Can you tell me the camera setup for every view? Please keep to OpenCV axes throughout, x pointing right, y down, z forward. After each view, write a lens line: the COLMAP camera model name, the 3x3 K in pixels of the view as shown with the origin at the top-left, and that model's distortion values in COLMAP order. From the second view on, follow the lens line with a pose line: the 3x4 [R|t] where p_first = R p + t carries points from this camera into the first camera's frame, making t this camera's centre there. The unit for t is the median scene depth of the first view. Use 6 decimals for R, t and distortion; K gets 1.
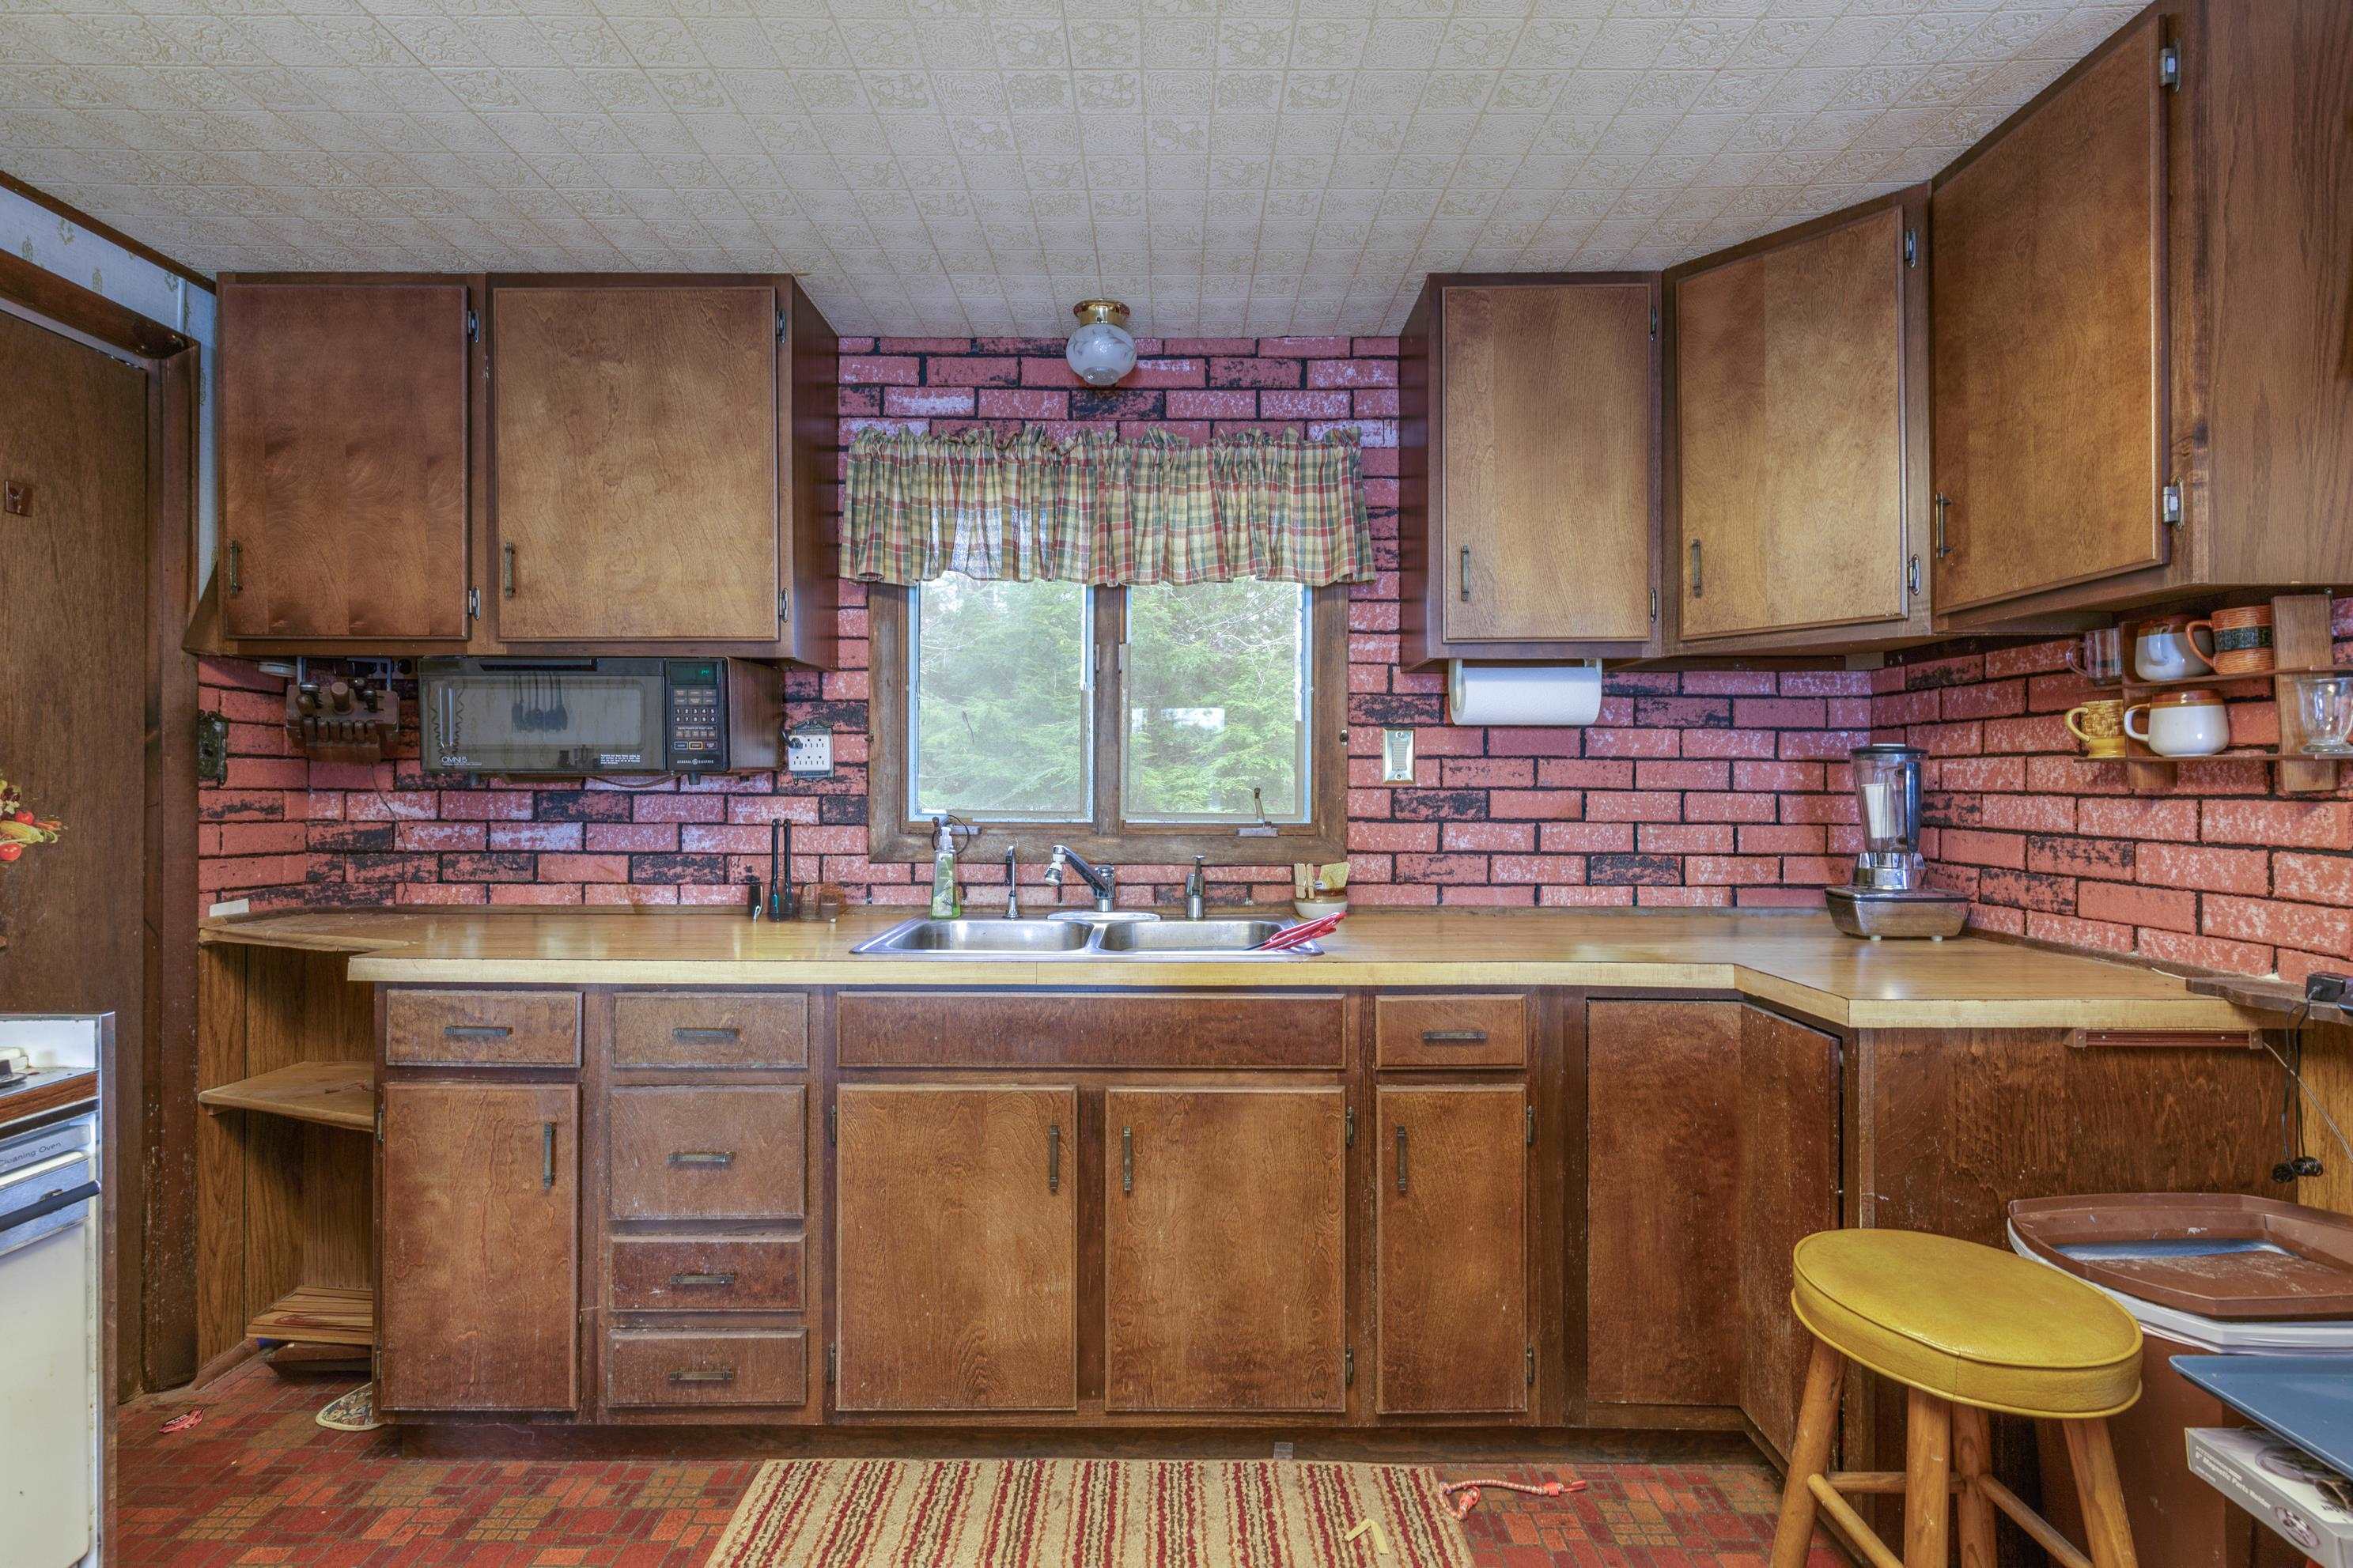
lens RADIAL K [[1050.1, 0, 1170.9], [0, 1050.1, 776.2], [0, 0, 1]] dist [0.009554, -0.000701]
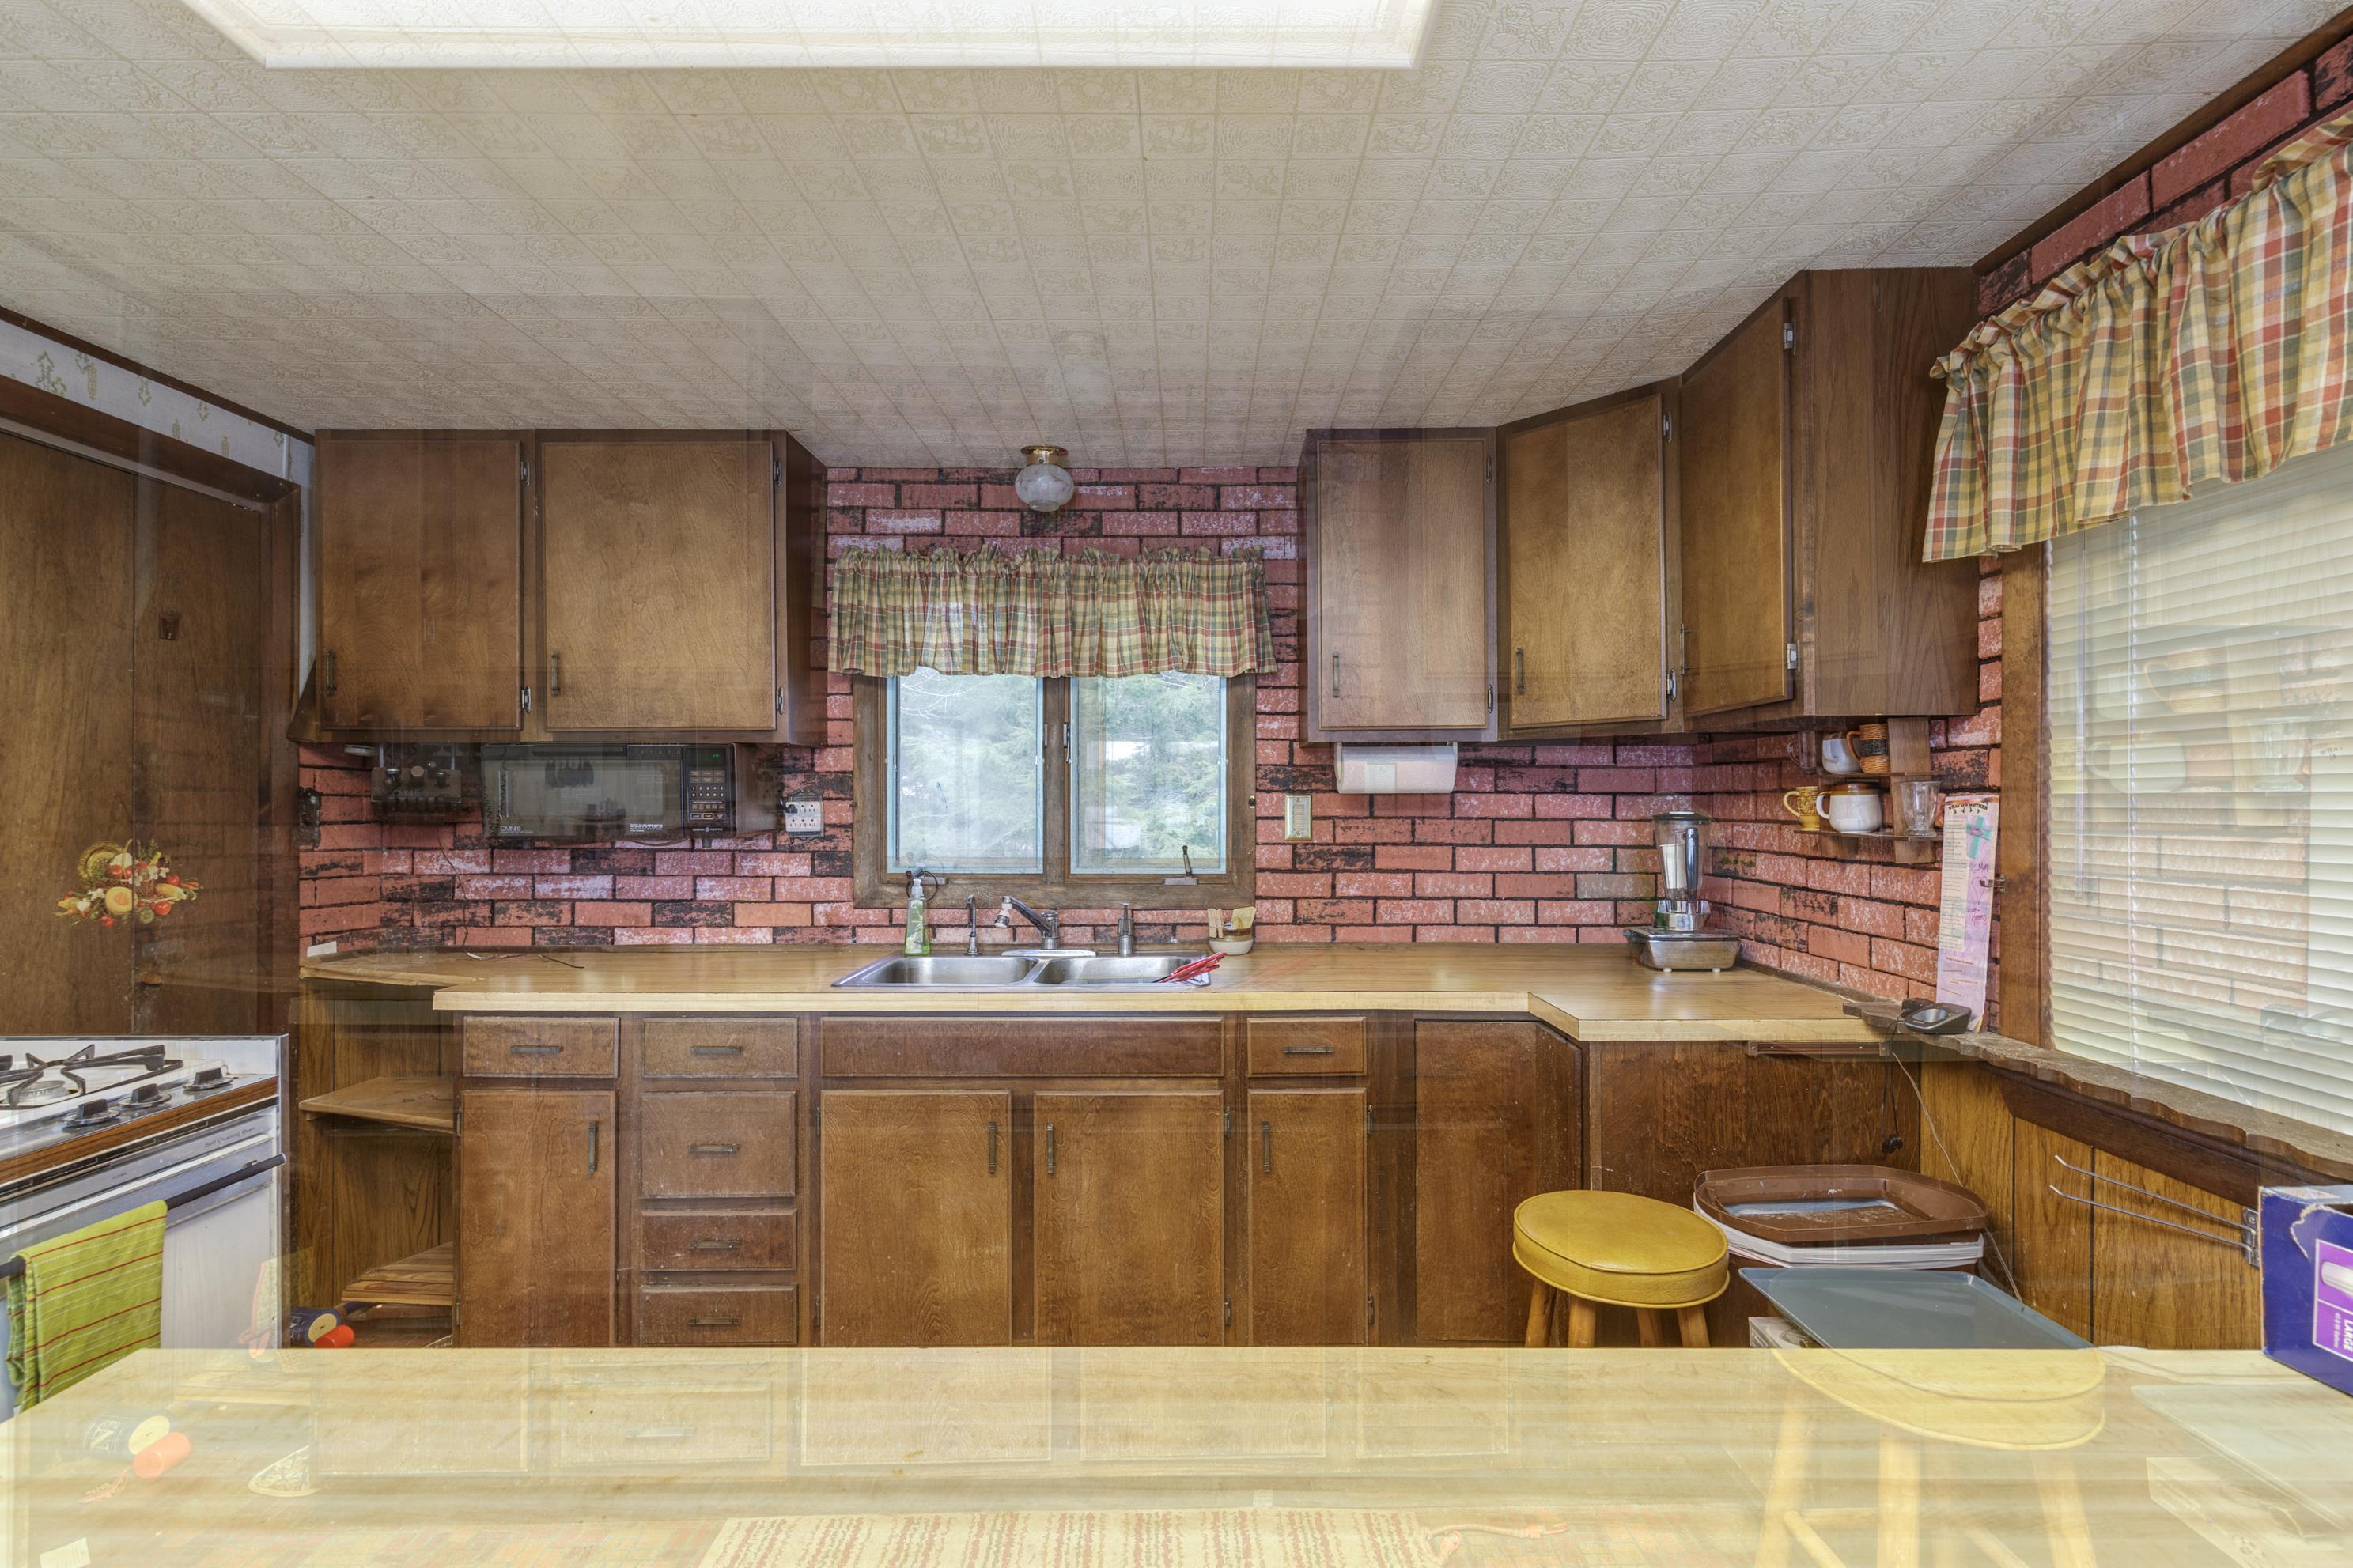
lens RADIAL K [[1050.1, 0, 1187.0], [0, 1050.1, 797.5], [0, 0, 1]] dist [0.009554, -0.000701]
pose [[0.999986, -0.002480, 0.004610, 0.099582], [0.002486, 0.999996, -0.001092, -0.047799], [-0.004607, 0.001103, 0.999989, -0.225612]]
